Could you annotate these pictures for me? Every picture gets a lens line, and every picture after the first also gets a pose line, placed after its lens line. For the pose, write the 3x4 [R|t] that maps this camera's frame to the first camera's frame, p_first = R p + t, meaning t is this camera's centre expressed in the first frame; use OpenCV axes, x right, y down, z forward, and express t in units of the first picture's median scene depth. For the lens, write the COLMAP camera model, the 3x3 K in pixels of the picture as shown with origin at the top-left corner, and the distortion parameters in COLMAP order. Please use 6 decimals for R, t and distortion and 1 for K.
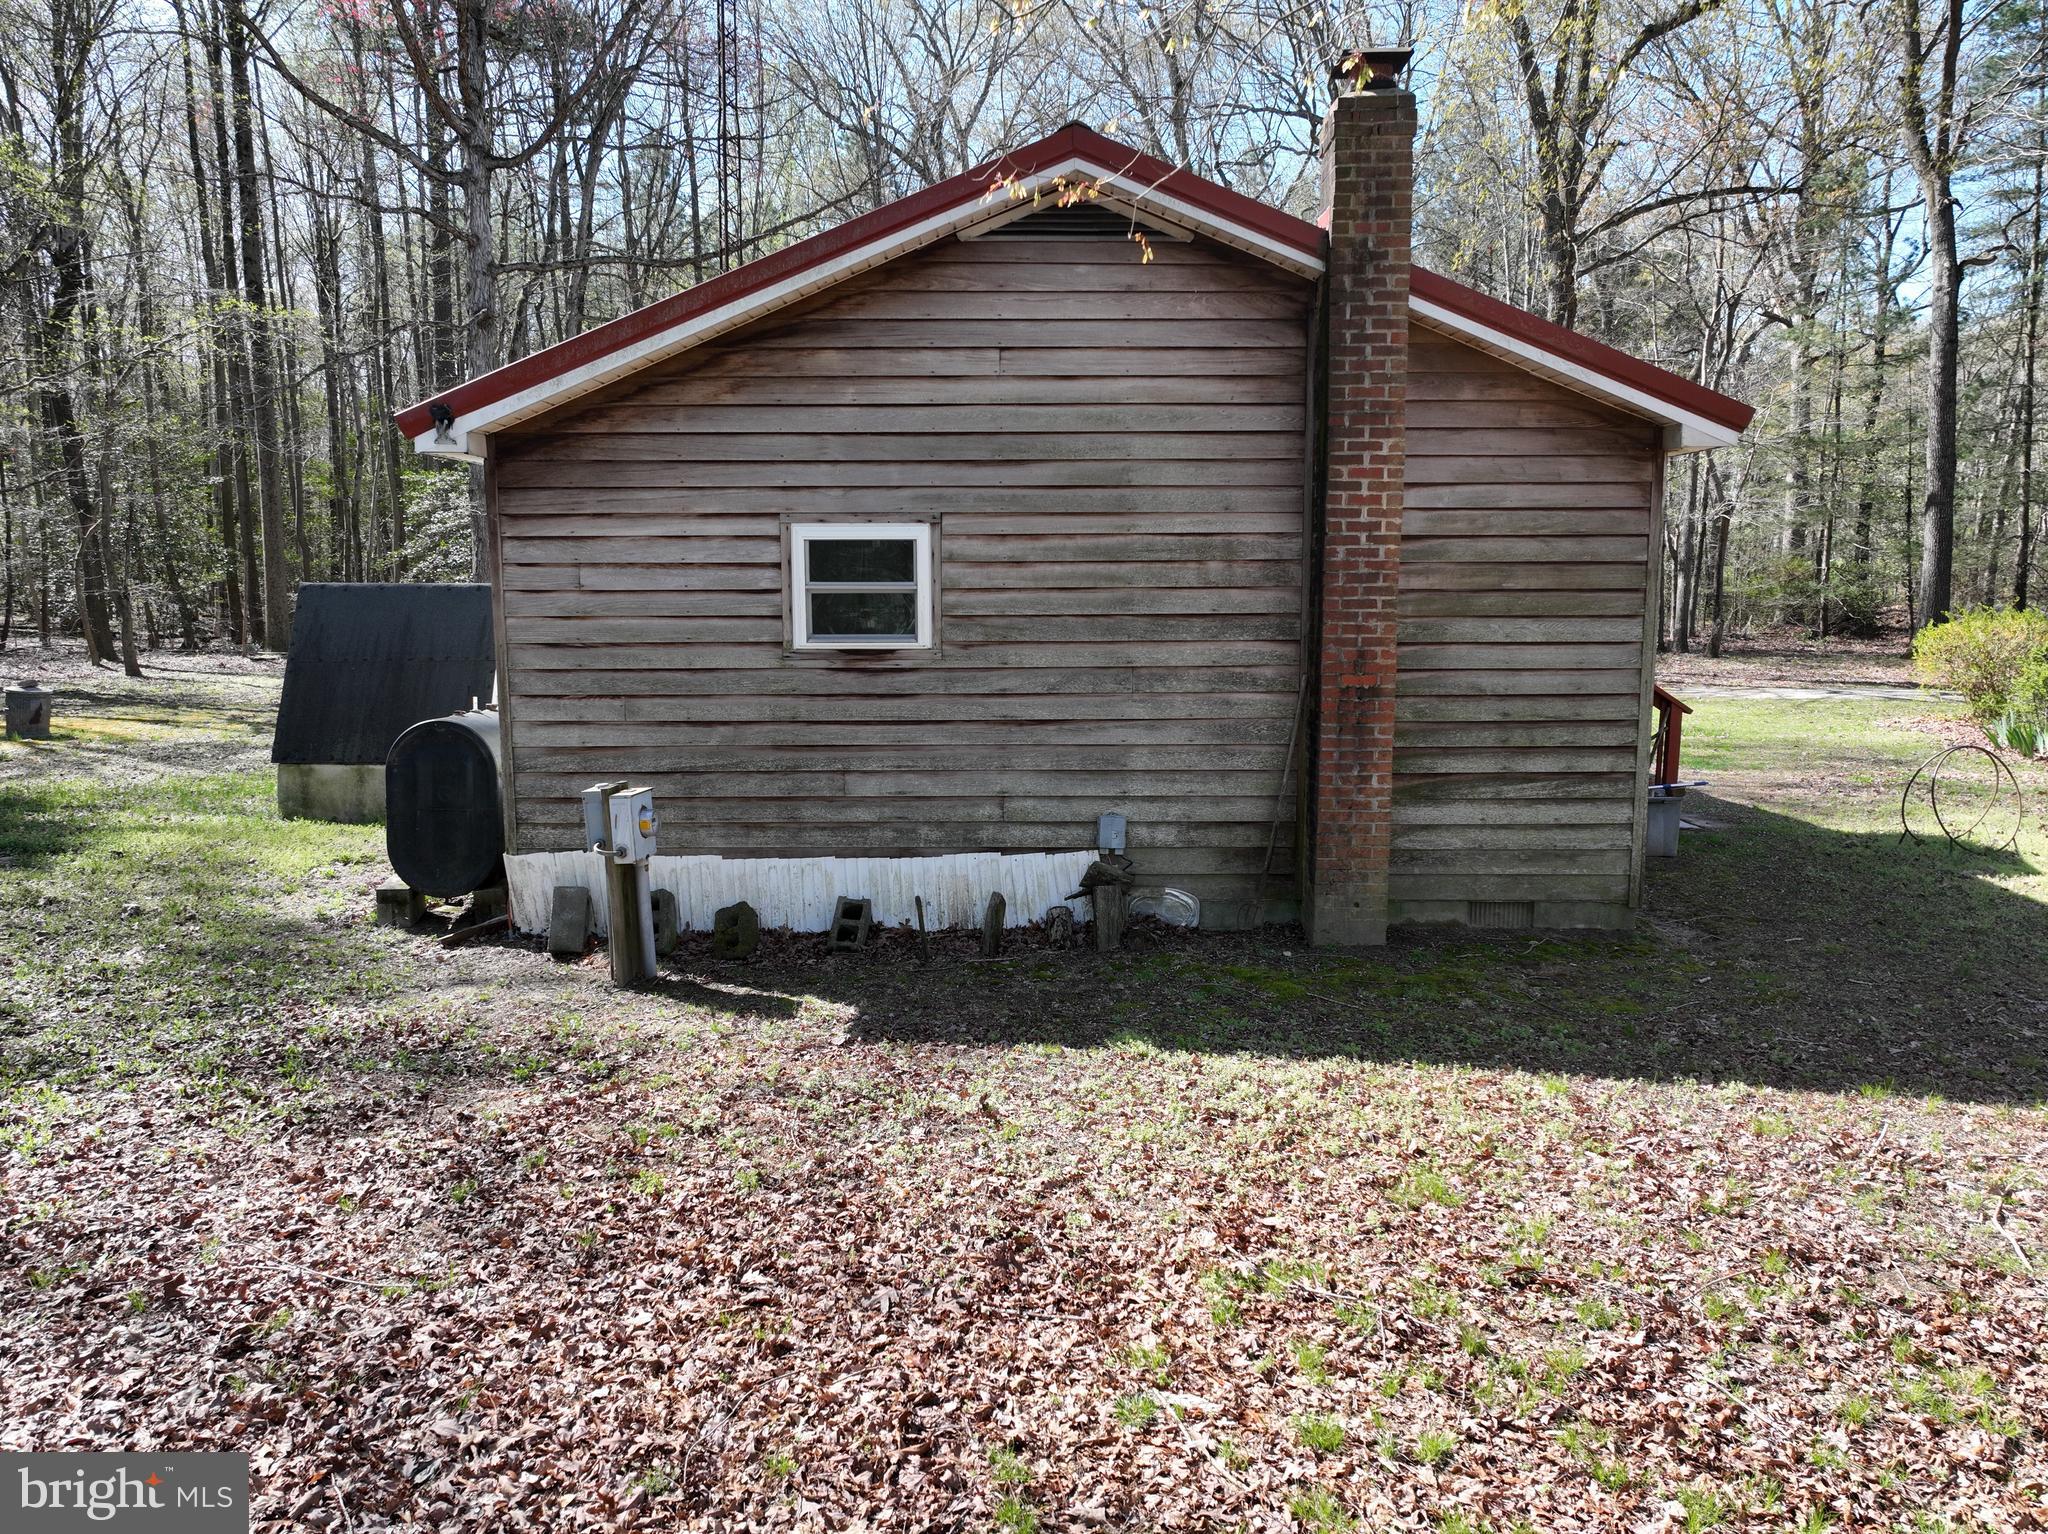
lens RADIAL K [[1440.4, 0, 1039.0], [0, 1440.4, 771.0], [0, 0, 1]] dist [0.000334, 0.017731]
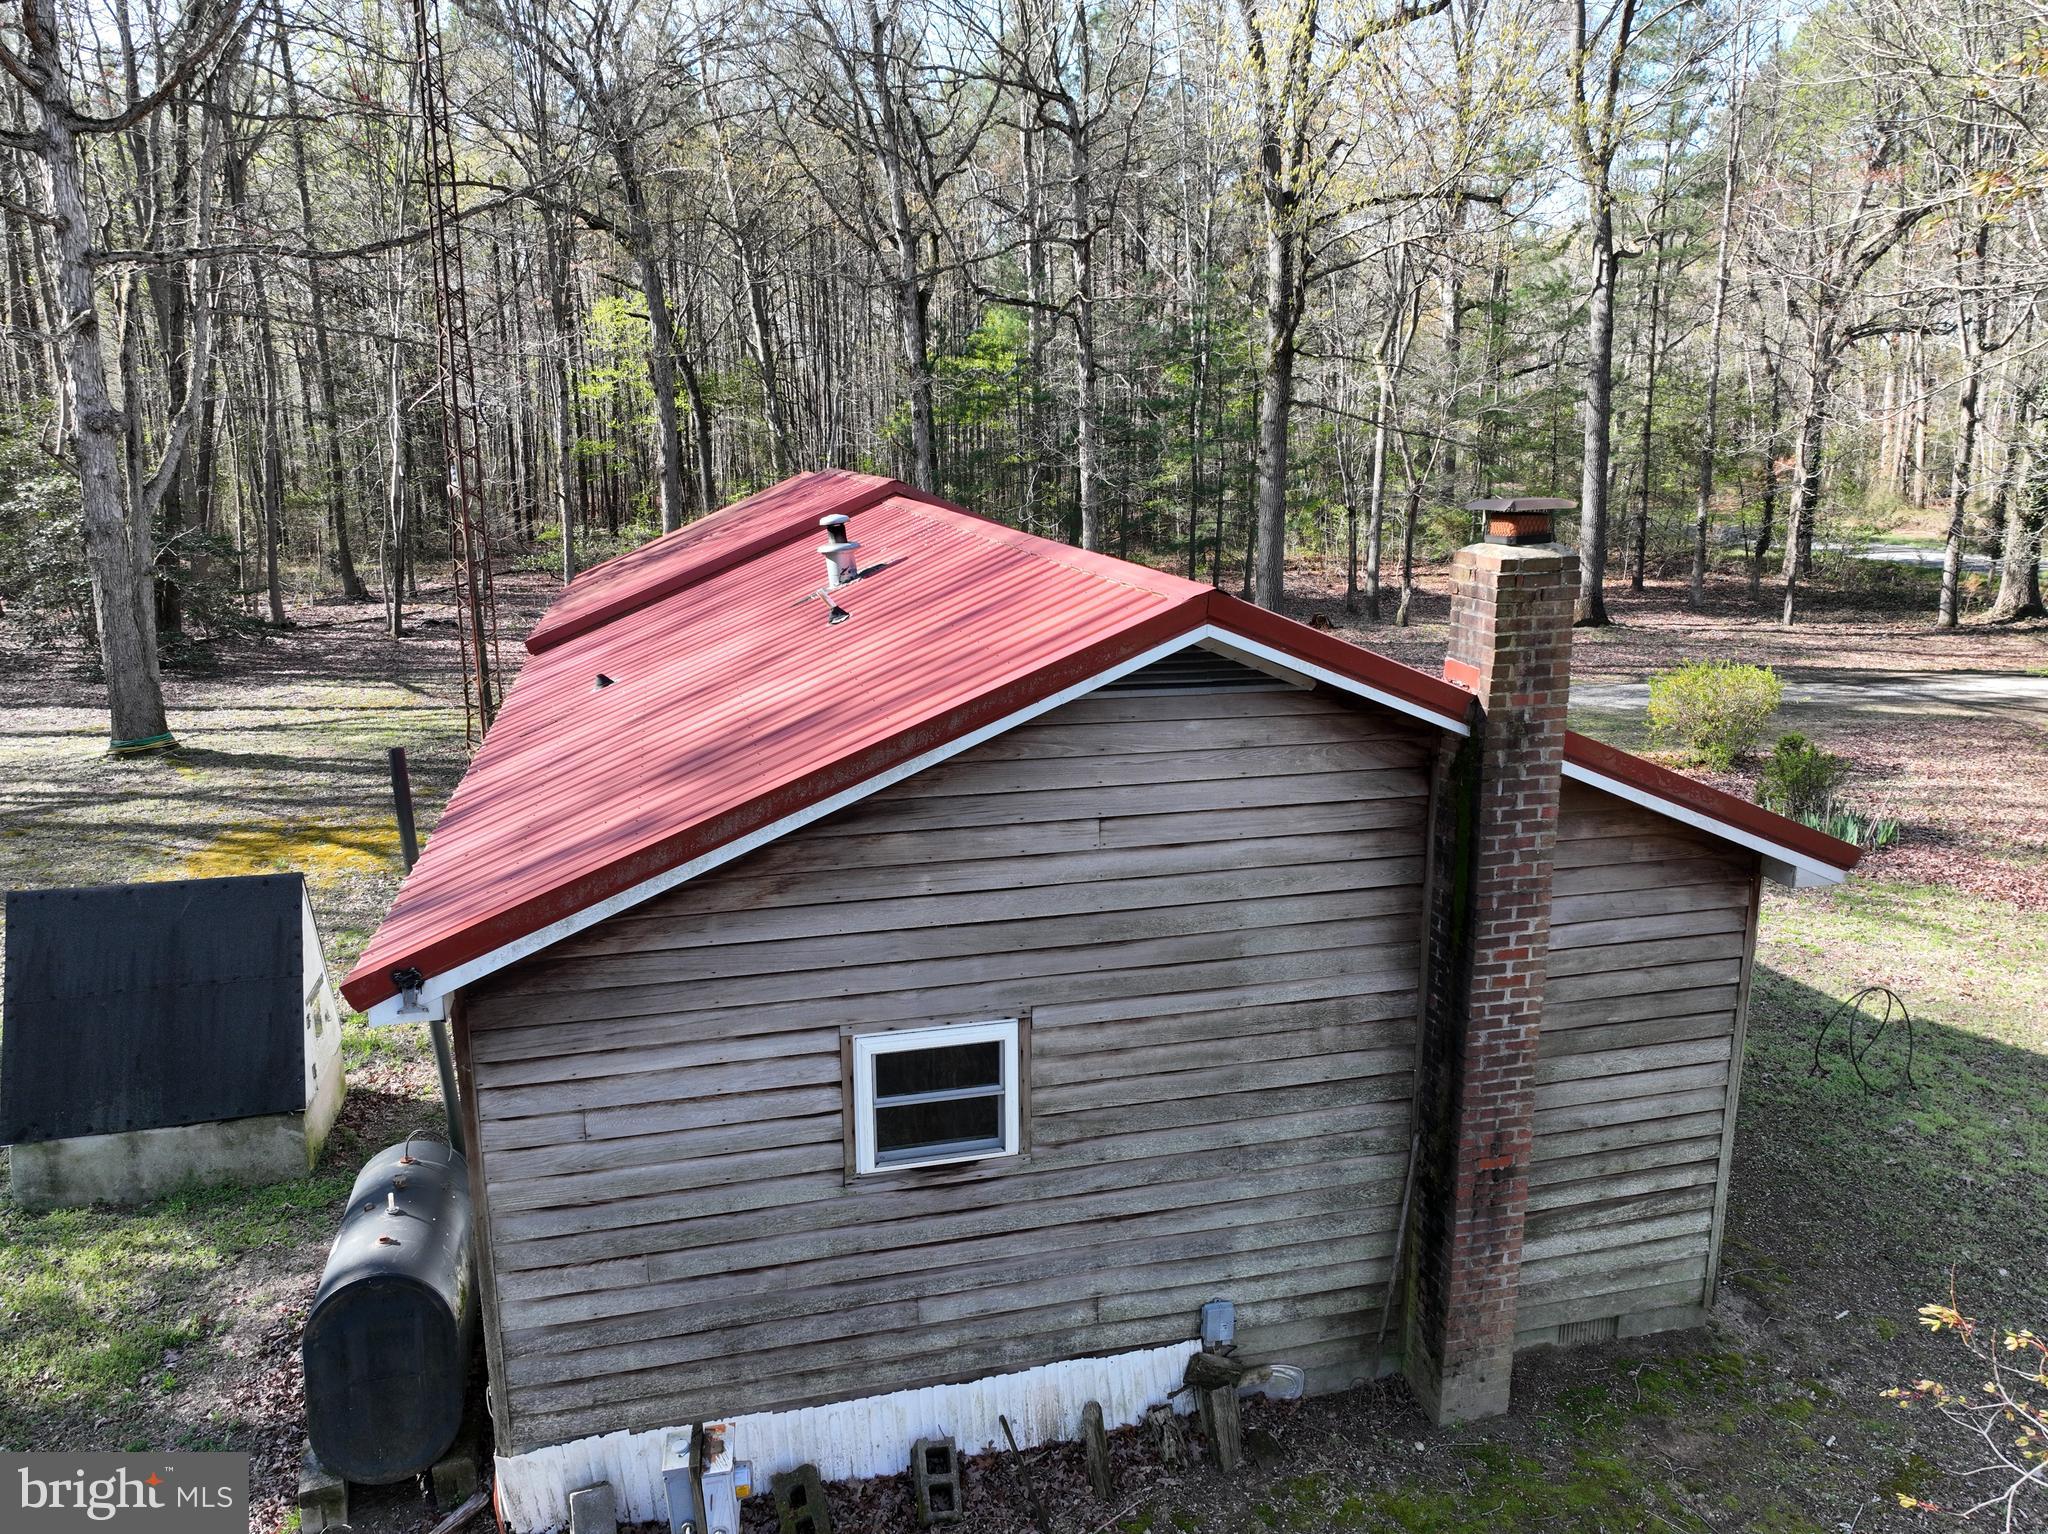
lens RADIAL K [[1440.4, 0, 1028.2], [0, 1440.4, 760.9], [0, 0, 1]] dist [0.000334, 0.017731]
pose [[0.967500, -0.059585, 0.245751, -0.267245], [0.035981, 0.994392, 0.099450, -0.404065], [-0.250298, -0.087376, 0.964218, 0.197604]]
